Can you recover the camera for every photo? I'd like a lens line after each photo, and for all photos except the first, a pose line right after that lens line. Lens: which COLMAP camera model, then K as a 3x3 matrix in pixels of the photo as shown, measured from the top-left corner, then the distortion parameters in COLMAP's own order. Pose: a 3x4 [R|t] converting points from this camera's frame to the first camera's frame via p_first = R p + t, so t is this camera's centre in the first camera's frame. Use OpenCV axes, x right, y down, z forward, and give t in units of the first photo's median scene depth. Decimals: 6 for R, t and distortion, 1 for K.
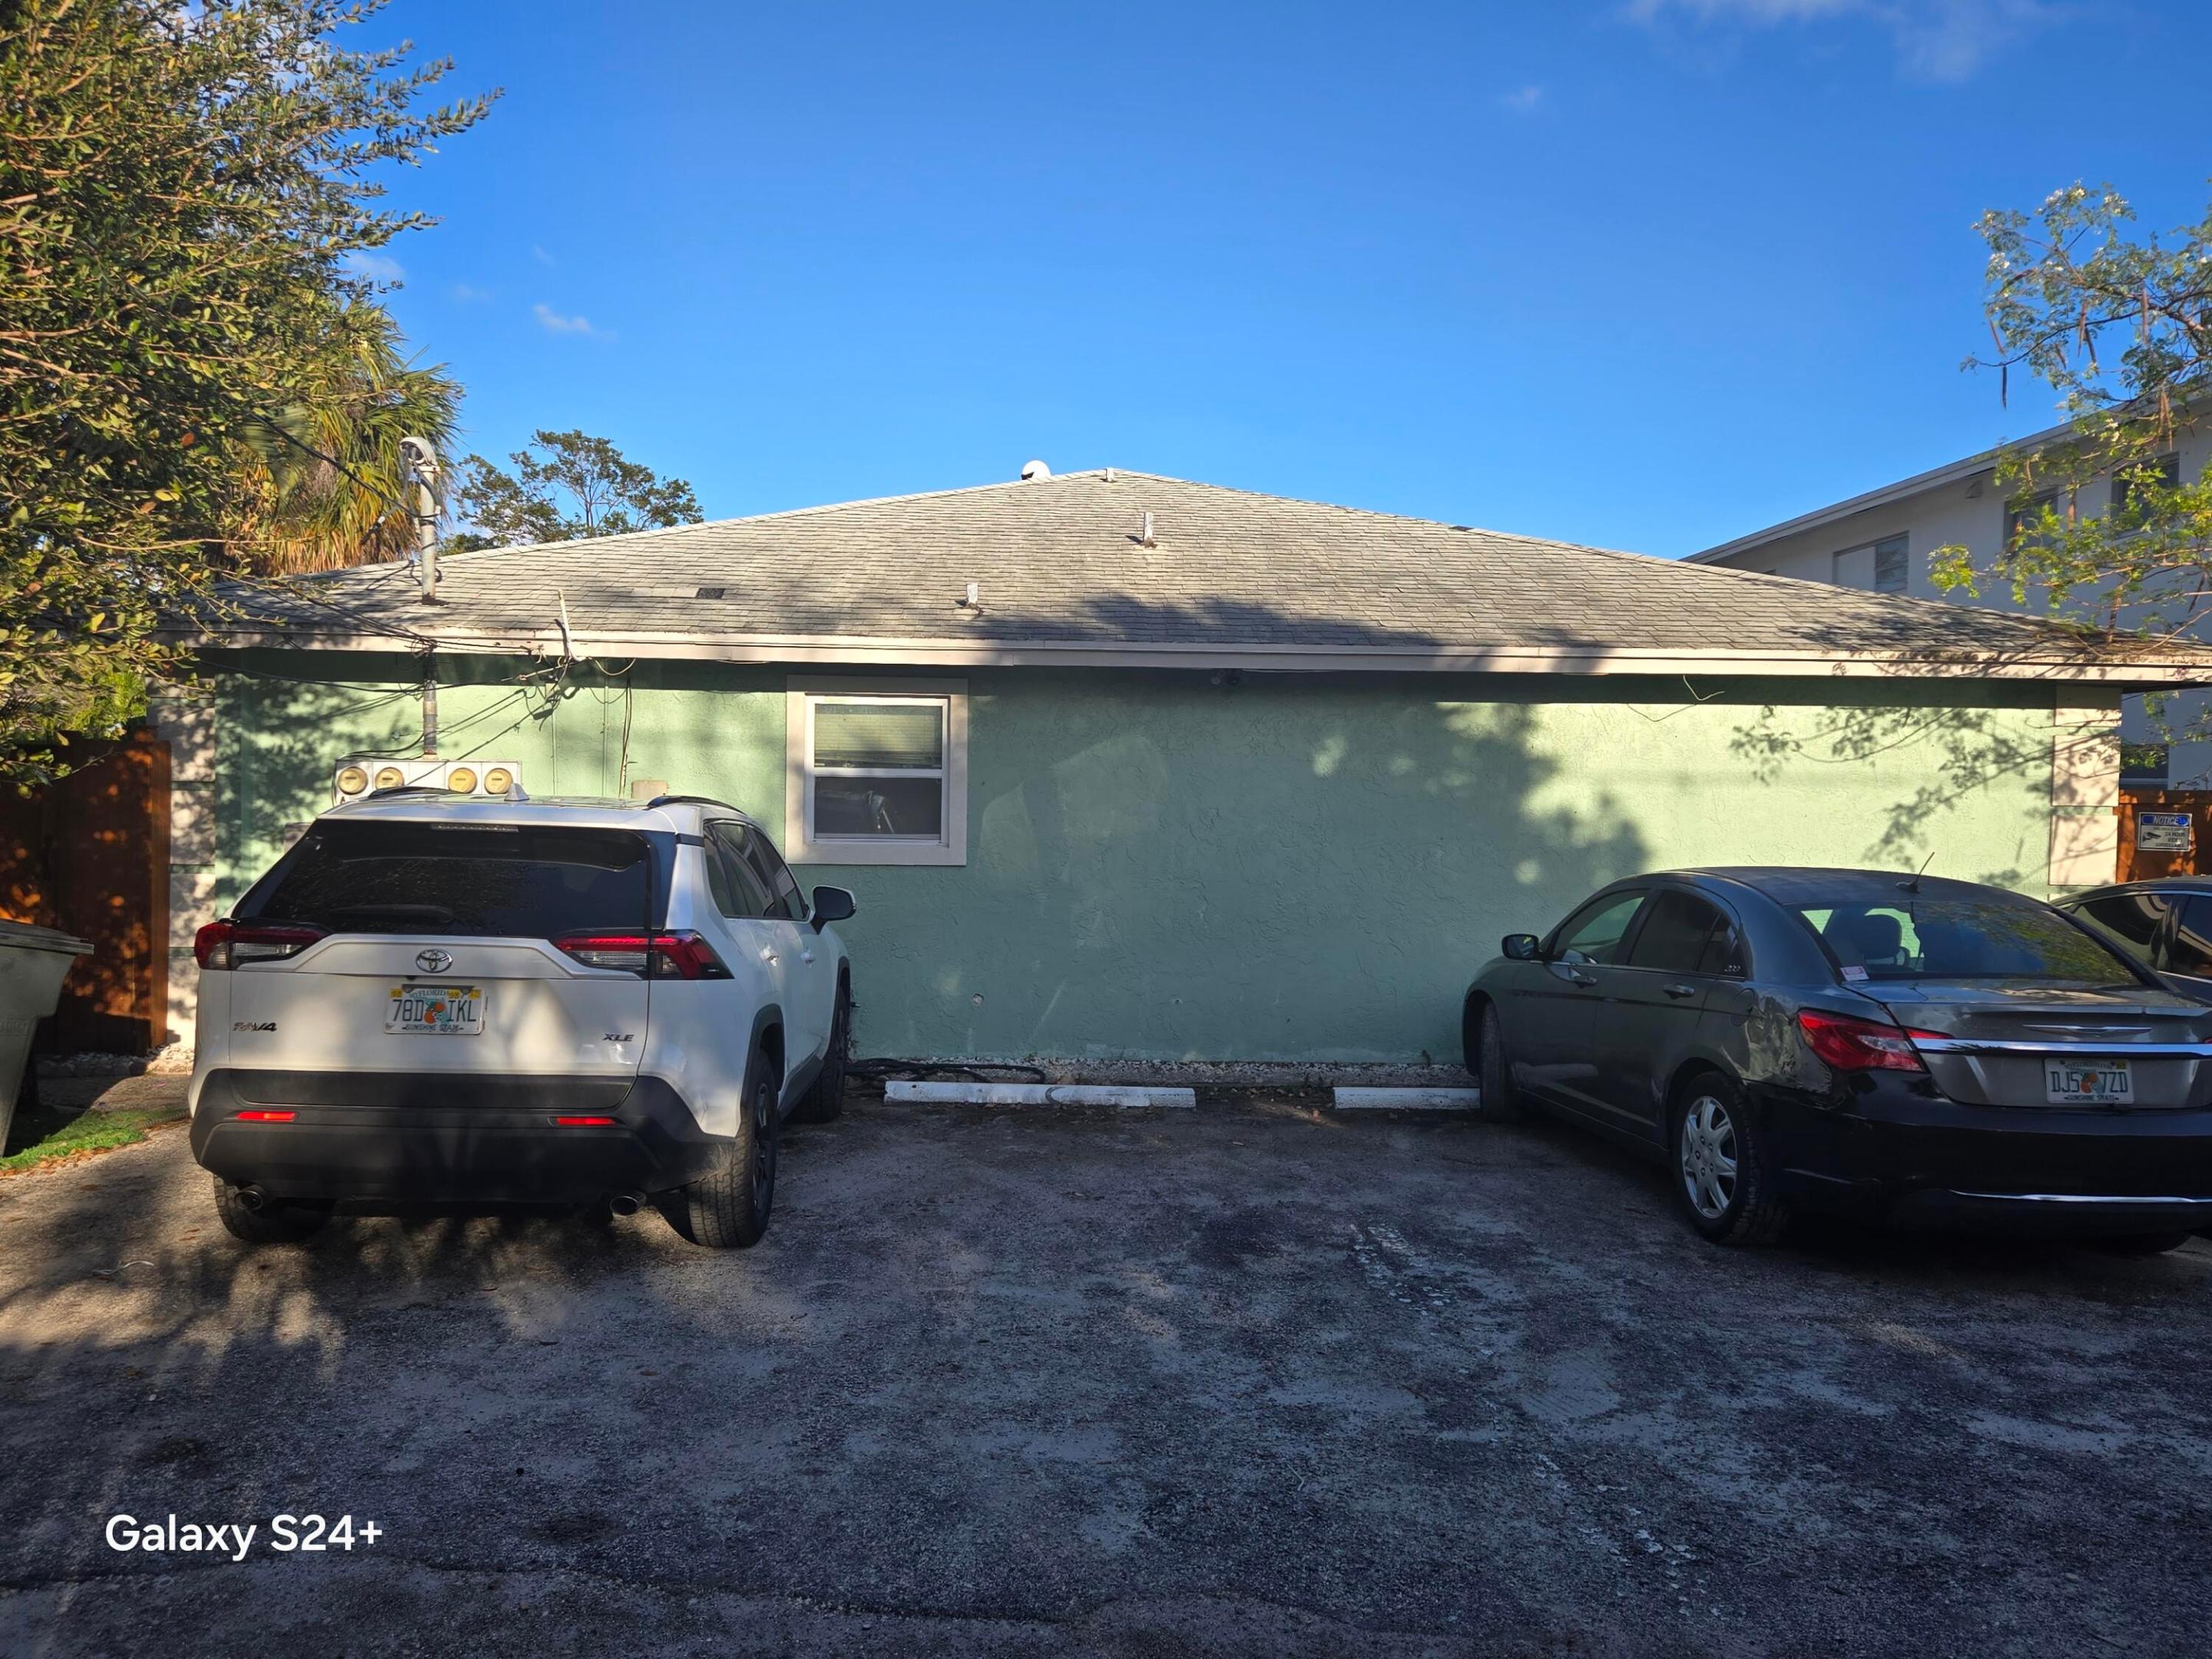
lens RADIAL K [[1578.7, 0, 1082.9], [0, 1578.7, 822.8], [0, 0, 1]] dist [0.039039, -0.003941]
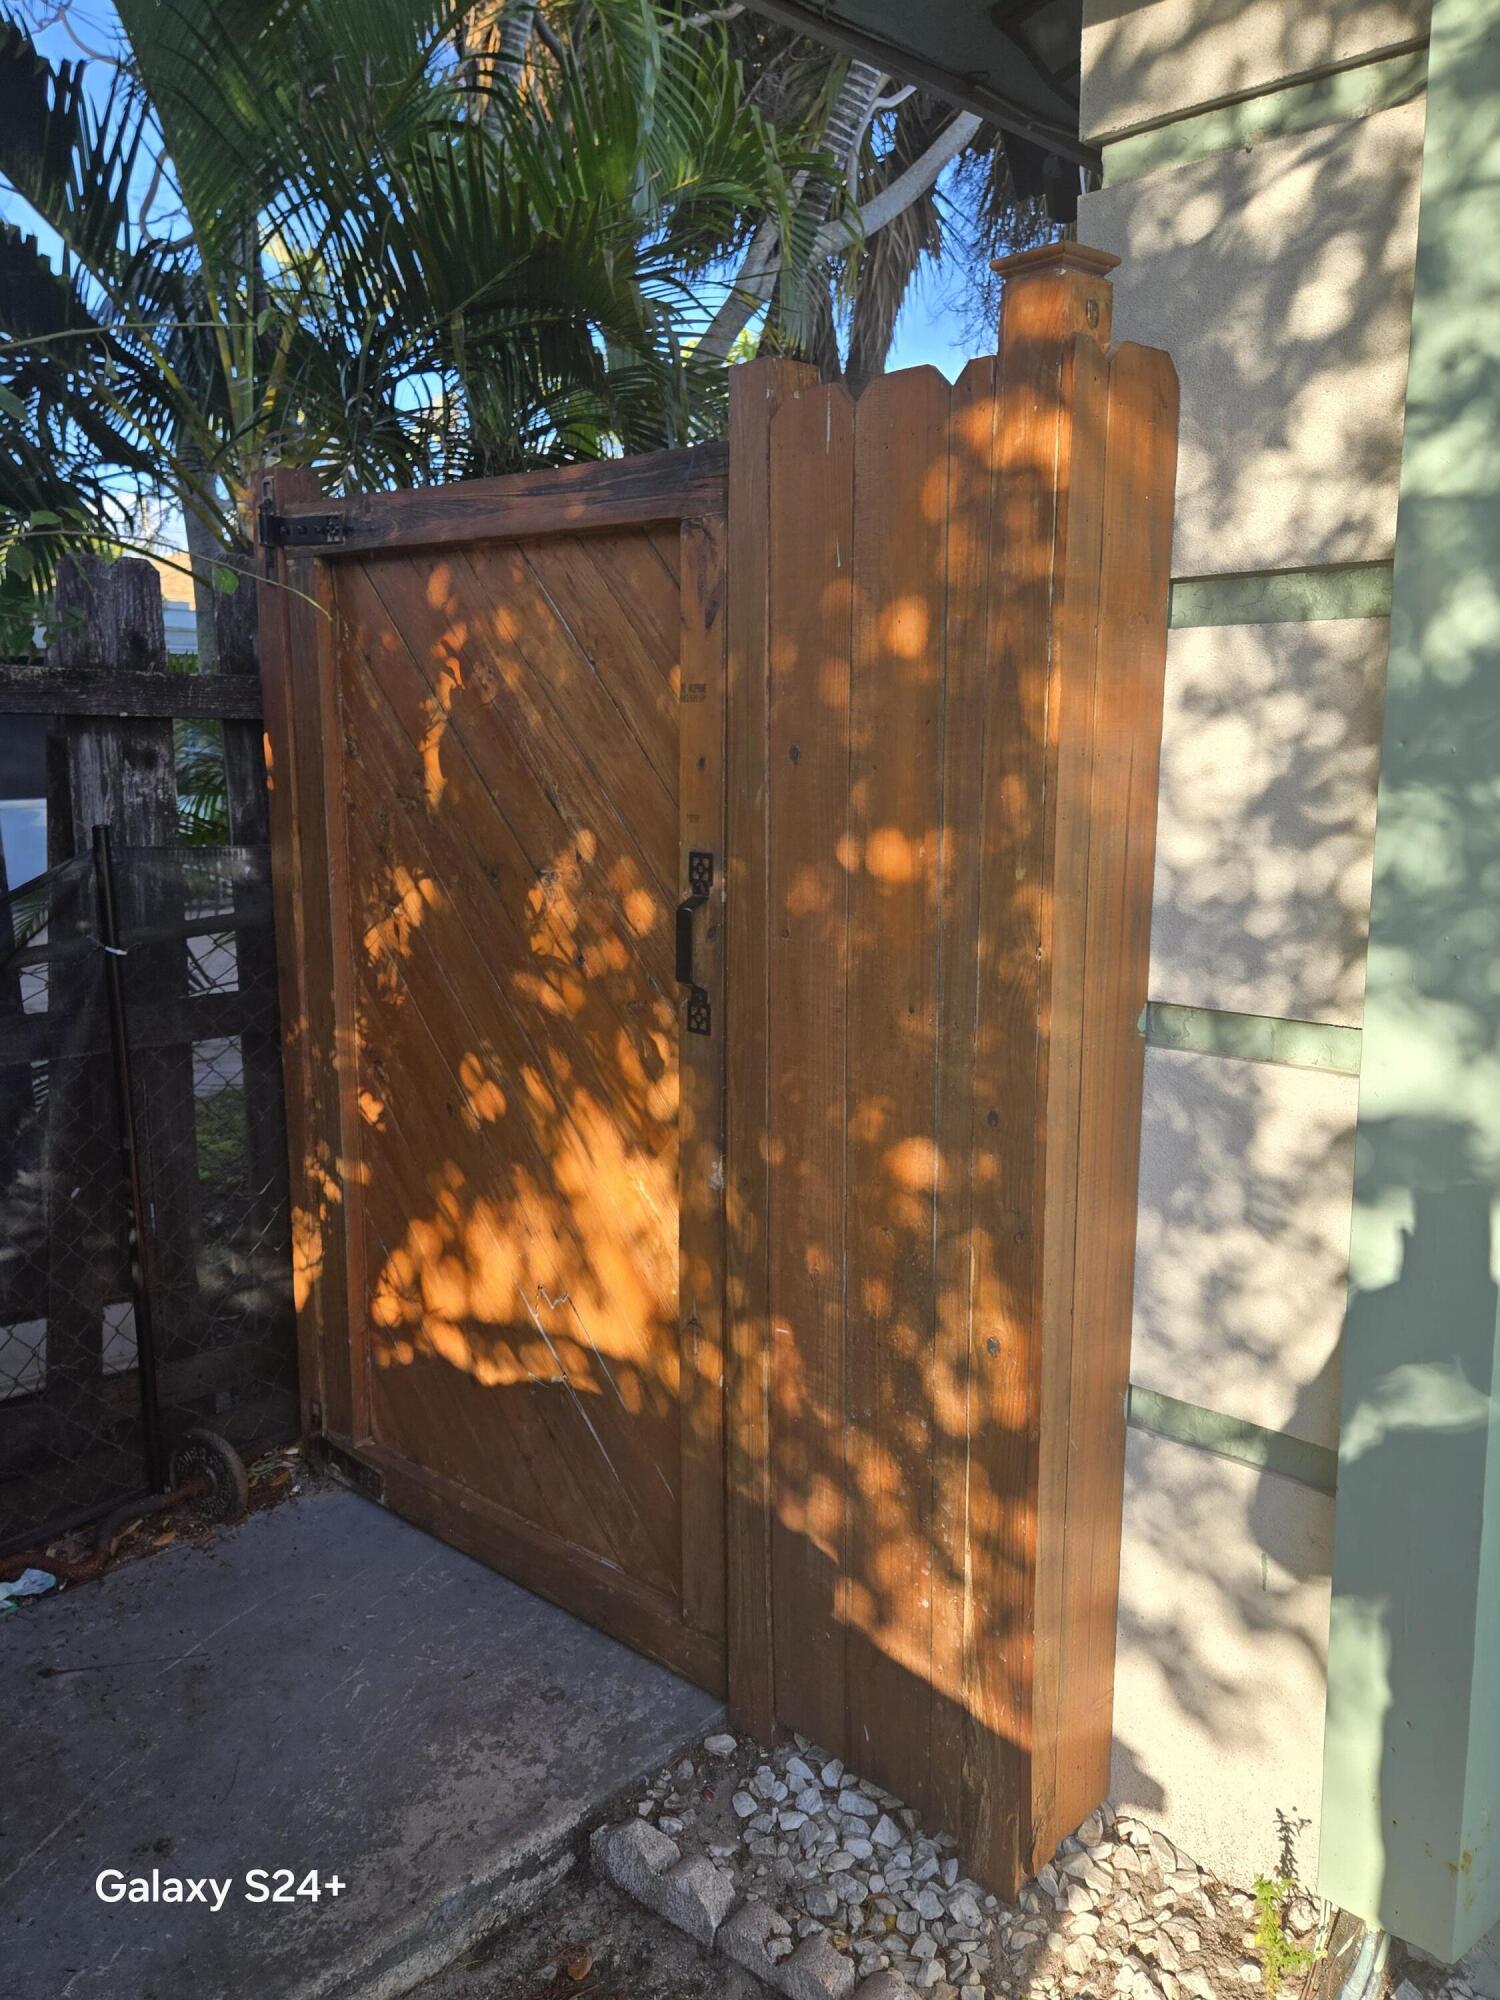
lens RADIAL K [[1427.4, 0, 734.3], [0, 1427.4, 984.6], [0, 0, 1]] dist [0.039039, -0.003941]
pose [[0.642951, 0.109567, -0.758030, -0.468575], [0.003571, 0.989275, 0.146021, -0.002363], [0.765899, -0.096591, 0.635664, 0.846154]]
